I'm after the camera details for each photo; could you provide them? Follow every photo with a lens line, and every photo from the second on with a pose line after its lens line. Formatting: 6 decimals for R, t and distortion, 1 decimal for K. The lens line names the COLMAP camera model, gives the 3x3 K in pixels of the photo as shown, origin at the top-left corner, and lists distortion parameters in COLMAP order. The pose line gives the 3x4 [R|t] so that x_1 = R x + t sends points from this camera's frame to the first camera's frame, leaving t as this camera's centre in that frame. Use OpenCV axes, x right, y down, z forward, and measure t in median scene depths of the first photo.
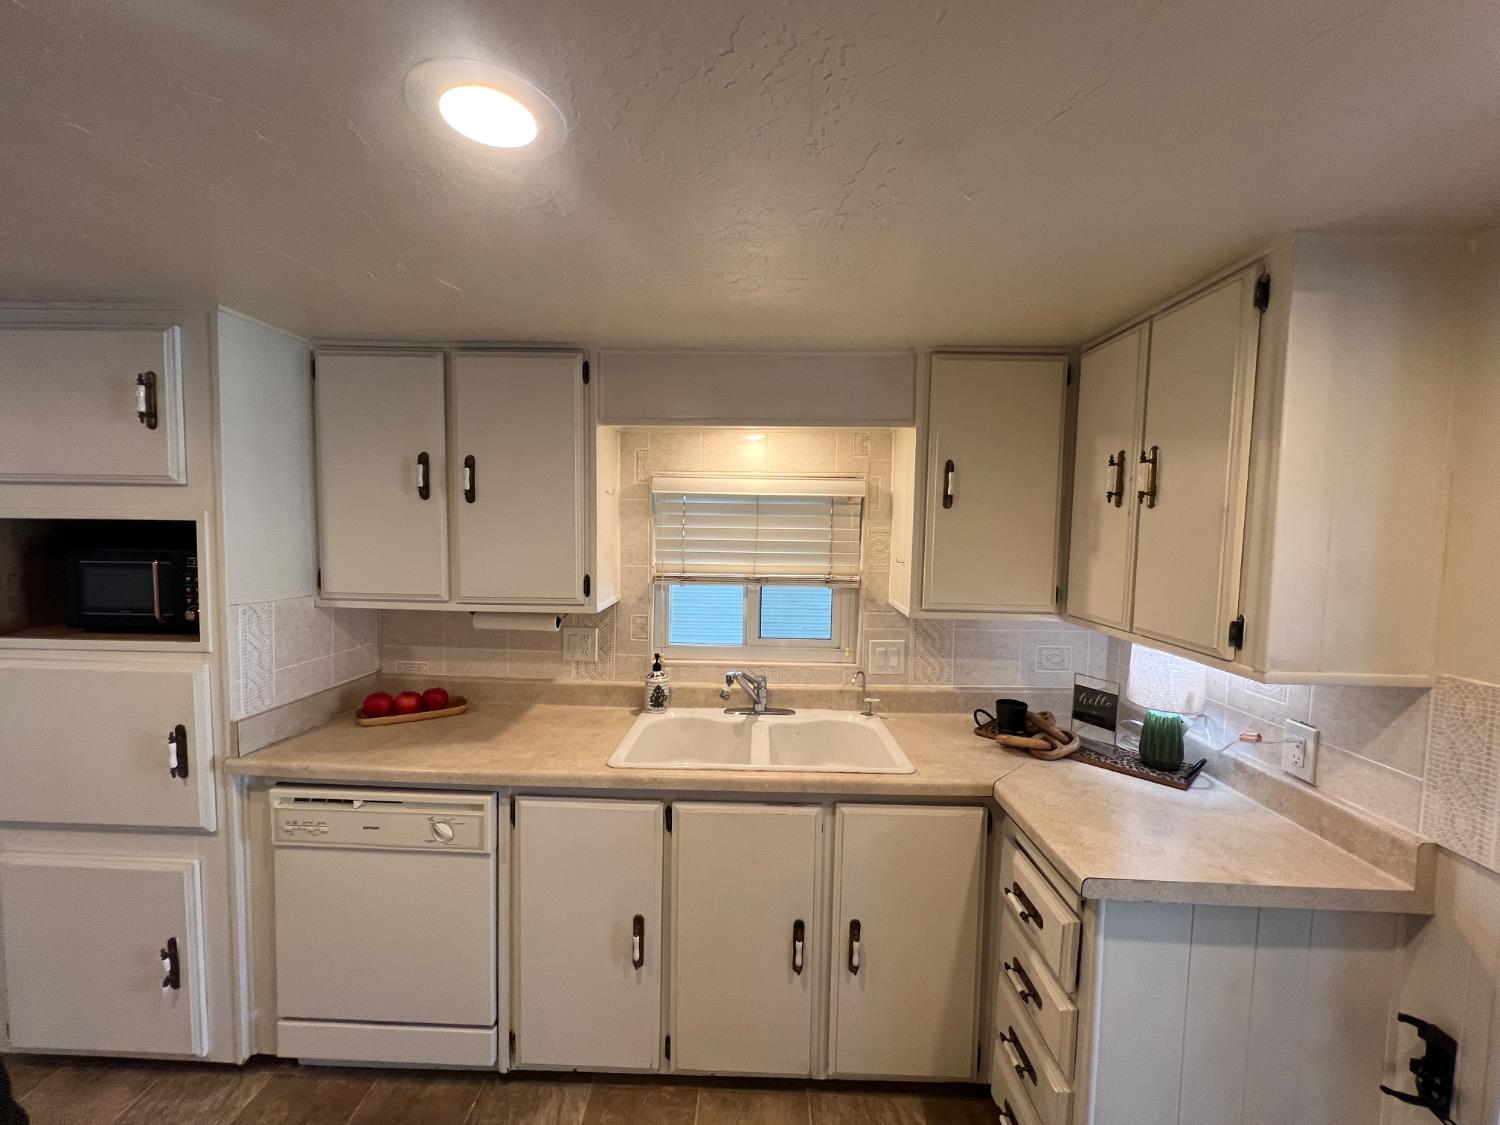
lens RADIAL K [[603.9, 0, 750.0], [0, 603.9, 562.5], [0, 0, 1]] dist [-0.000746, -0.000139]
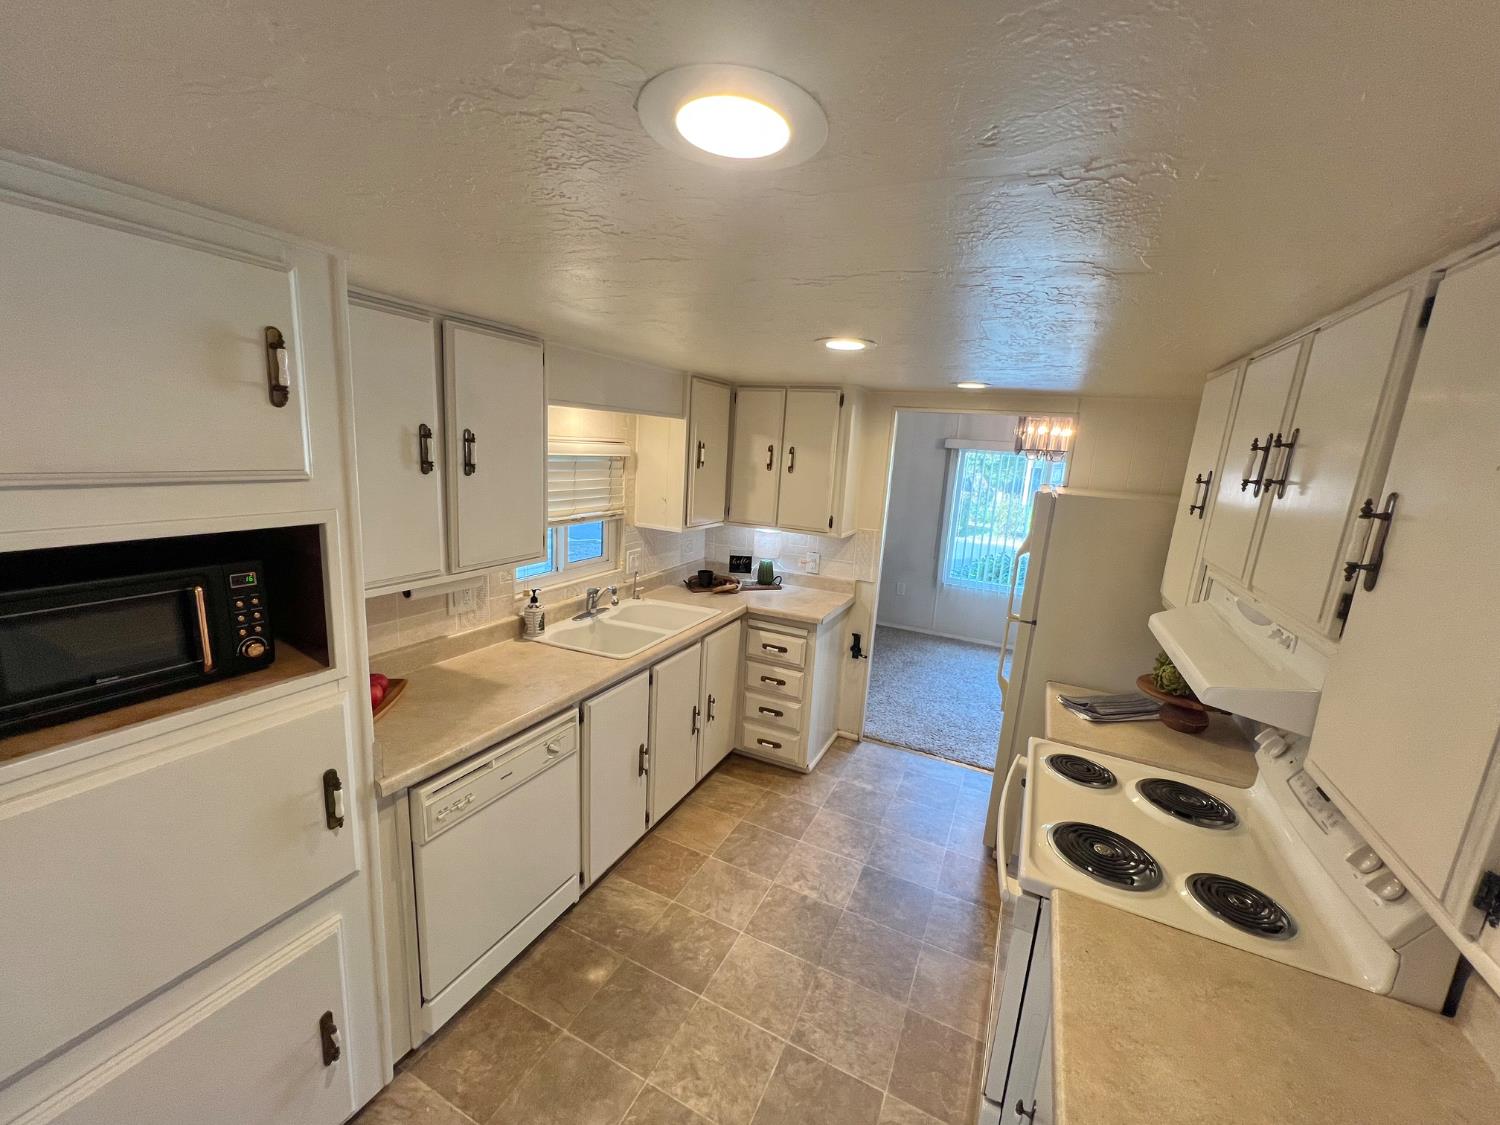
lens RADIAL K [[603.9, 0, 750.0], [0, 603.9, 562.5], [0, 0, 1]] dist [-0.000746, -0.000139]
pose [[0.406376, -0.169227, 0.897898, -1.309174], [0.005597, 0.983142, 0.182760, -0.149263], [-0.913689, -0.069243, 0.400472, 0.147534]]
